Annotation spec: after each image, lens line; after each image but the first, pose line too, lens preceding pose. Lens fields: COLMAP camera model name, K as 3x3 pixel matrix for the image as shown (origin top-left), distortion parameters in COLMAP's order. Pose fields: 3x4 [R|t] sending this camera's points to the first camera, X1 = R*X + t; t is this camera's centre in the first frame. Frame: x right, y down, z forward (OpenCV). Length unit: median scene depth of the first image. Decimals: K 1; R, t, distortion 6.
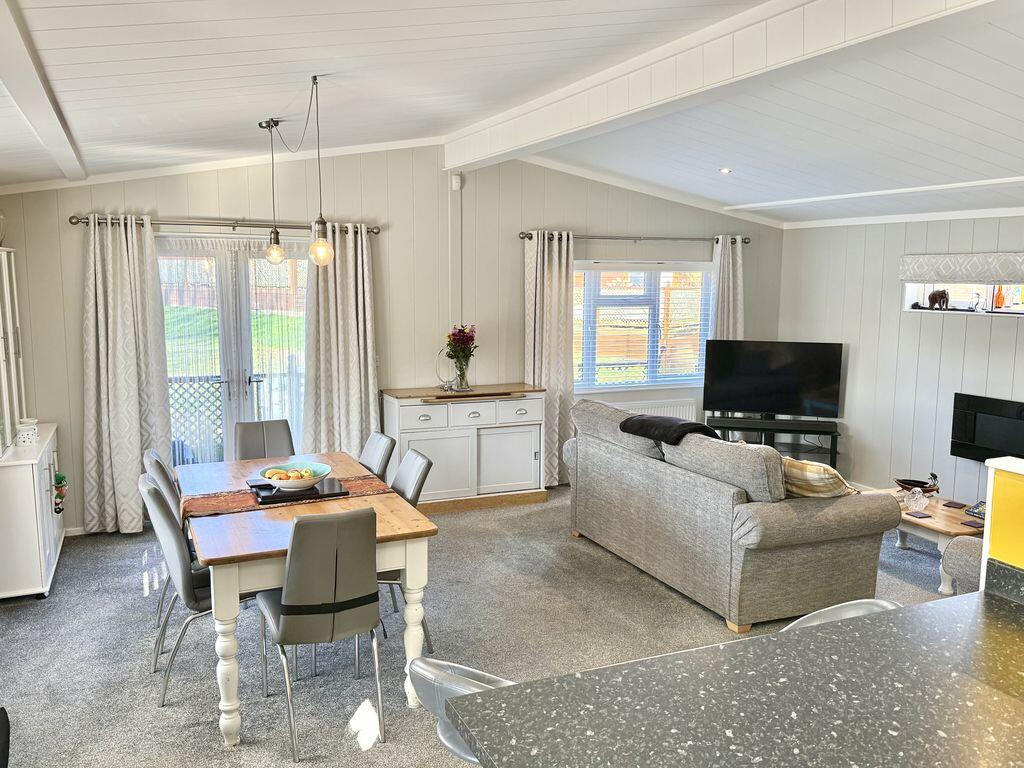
lens RADIAL K [[864.7, 0, 513.8], [0, 864.7, 382.4], [0, 0, 1]] dist [0.036931, 0.002156]
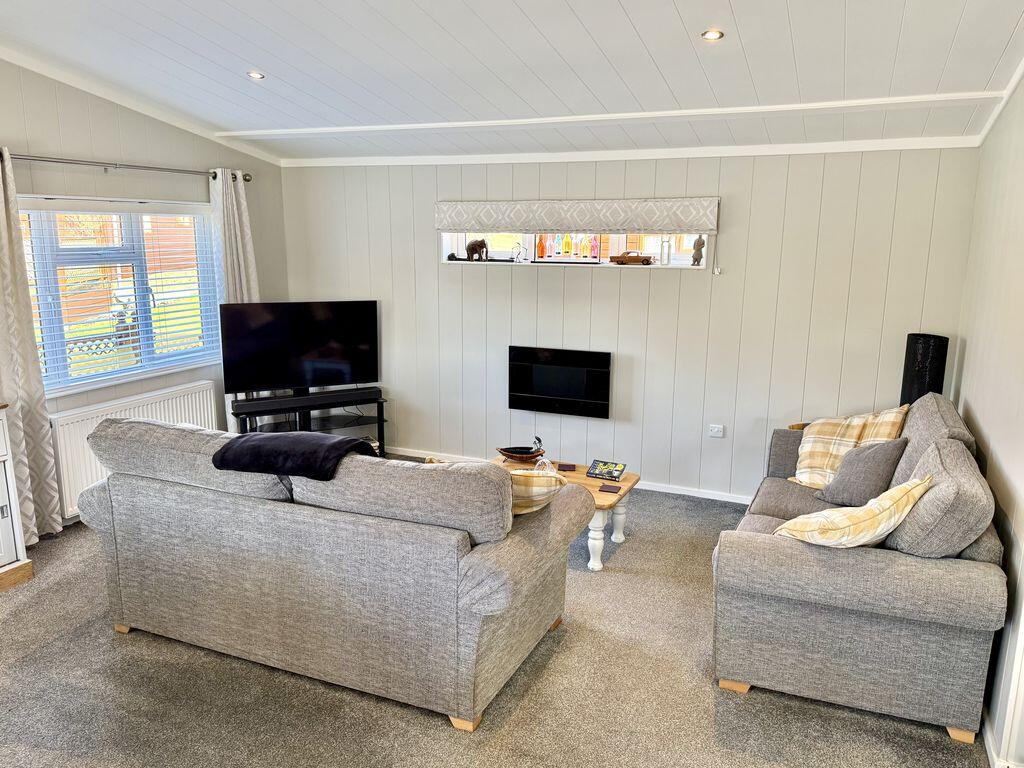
lens RADIAL K [[783.0, 0, 551.5], [0, 783.0, 393.1], [0, 0, 1]] dist [0.056520, -0.074908]
pose [[0.727976, -0.137420, 0.671689, -0.055701], [0.080208, 0.990049, 0.115624, -0.032744], [-0.680894, -0.030297, 0.731755, 0.315223]]
